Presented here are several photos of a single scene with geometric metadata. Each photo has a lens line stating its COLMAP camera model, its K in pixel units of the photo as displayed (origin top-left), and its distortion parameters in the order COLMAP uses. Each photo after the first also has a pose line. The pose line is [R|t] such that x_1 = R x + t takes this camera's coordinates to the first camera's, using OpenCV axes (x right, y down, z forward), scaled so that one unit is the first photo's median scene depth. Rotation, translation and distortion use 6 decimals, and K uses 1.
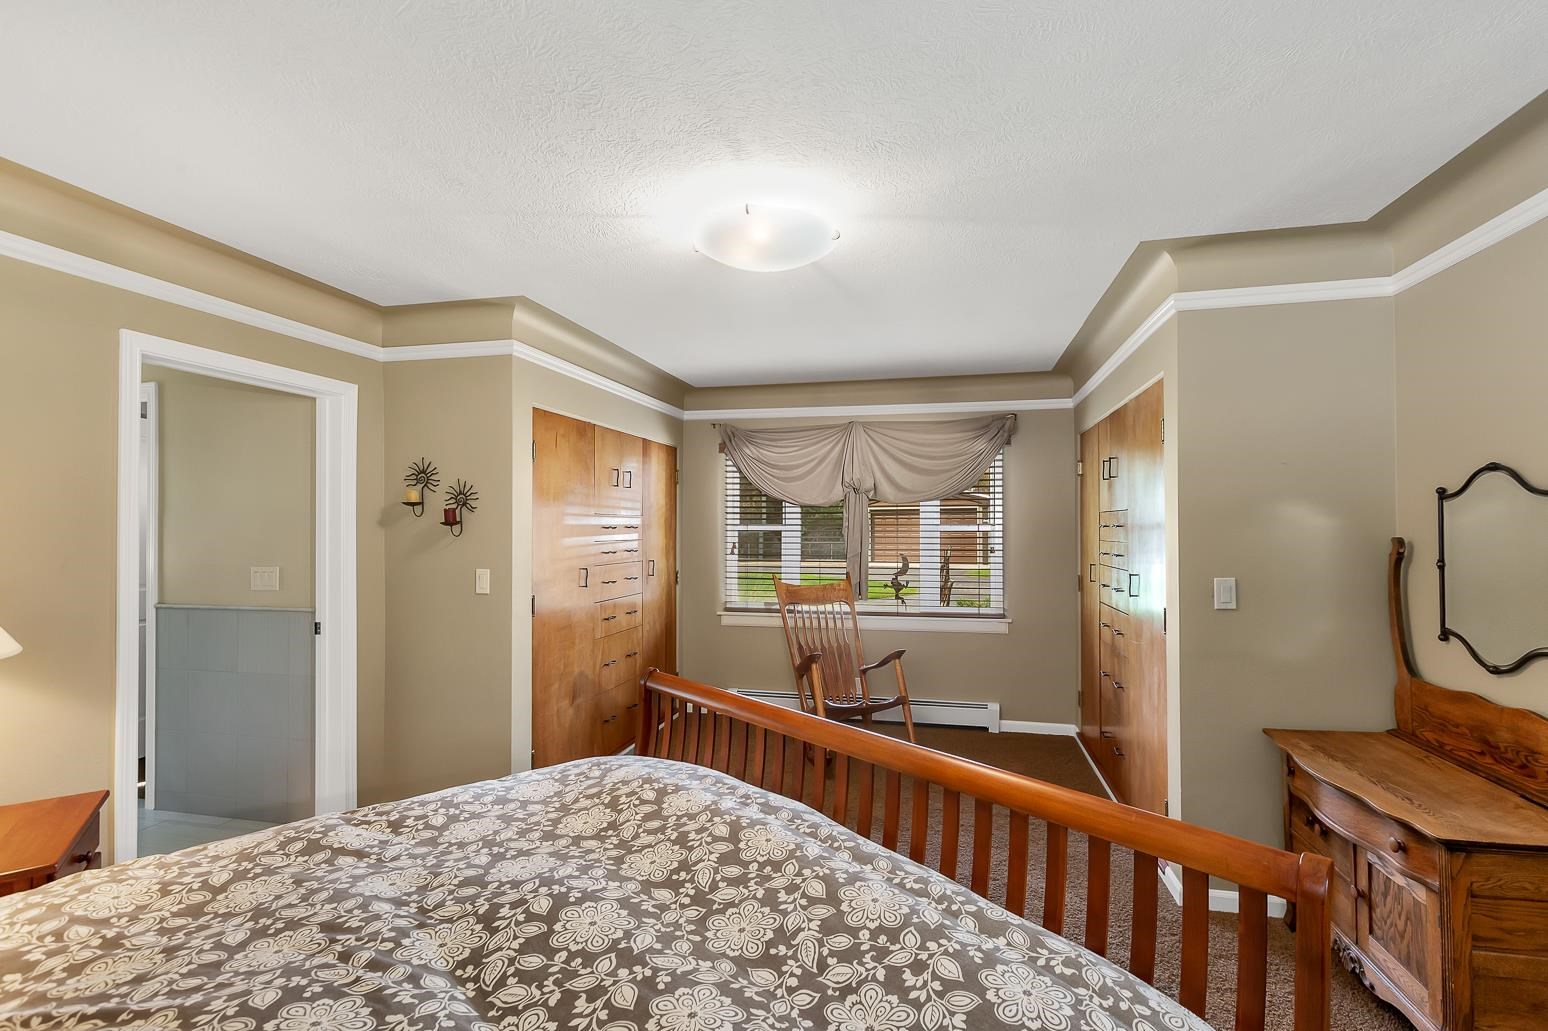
lens RADIAL K [[700.4, 0, 787.3], [0, 700.4, 520.2], [0, 0, 1]] dist [-0.001466, 0.000762]
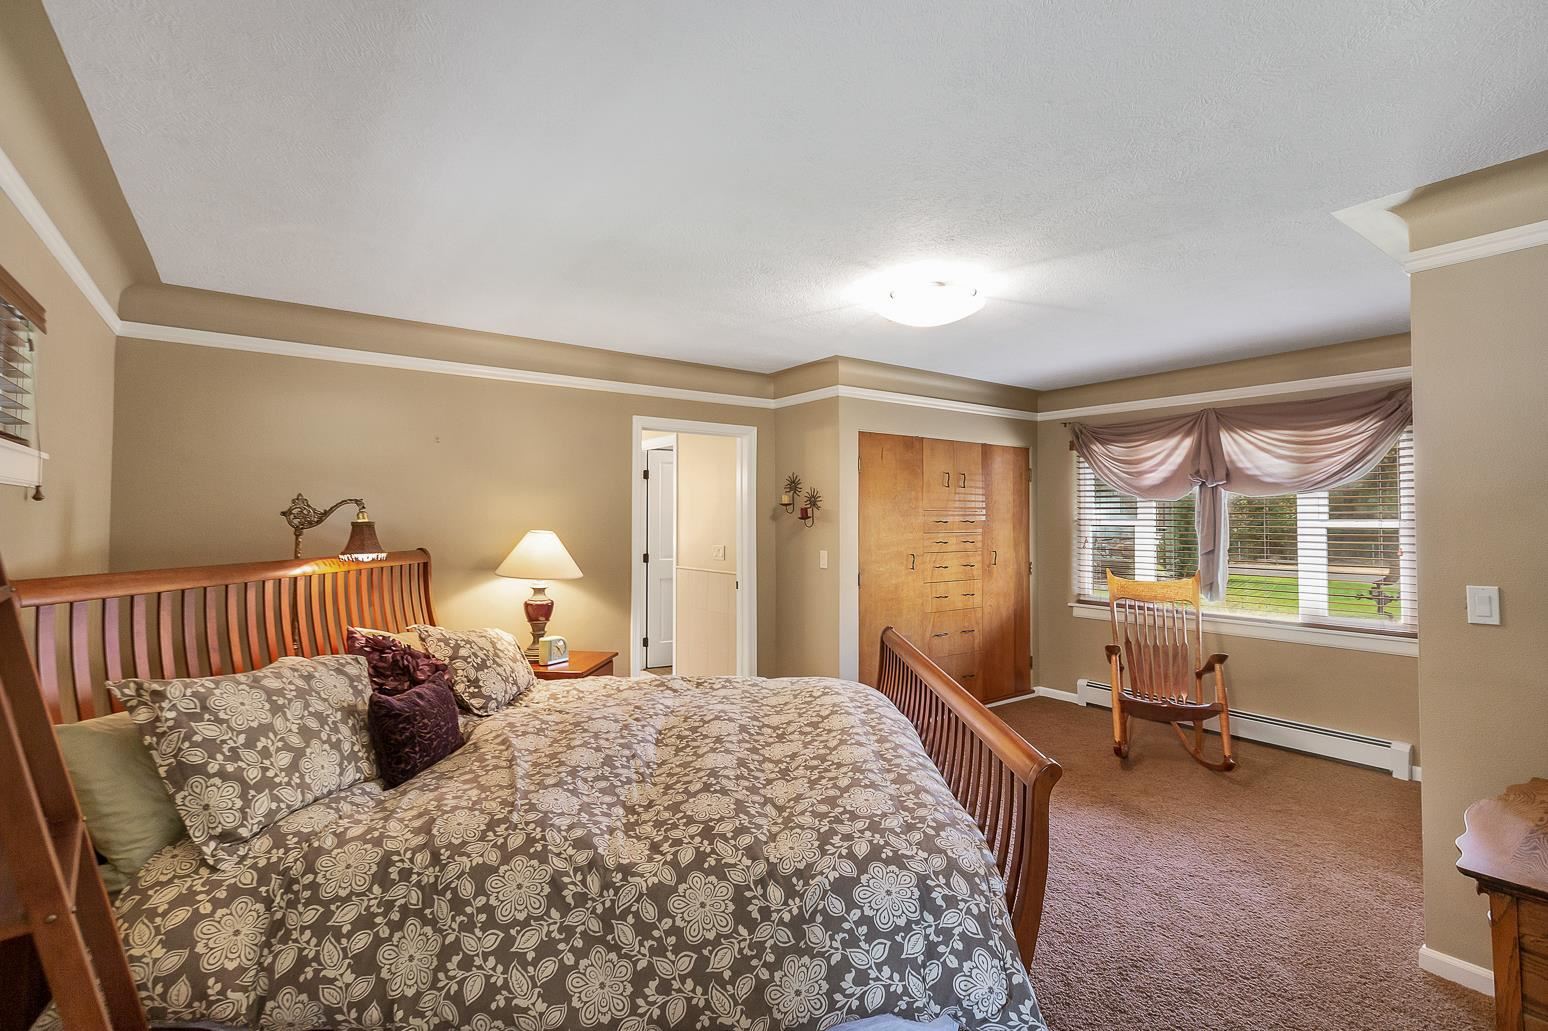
lens RADIAL K [[700.4, 0, 757.4], [0, 700.4, 515.7], [0, 0, 1]] dist [-0.001466, 0.000762]
pose [[0.744747, 0.000058, -0.667346, 0.402887], [0.001816, 0.999996, 0.002114, -0.003694], [0.667344, -0.002787, 0.744744, -0.134264]]
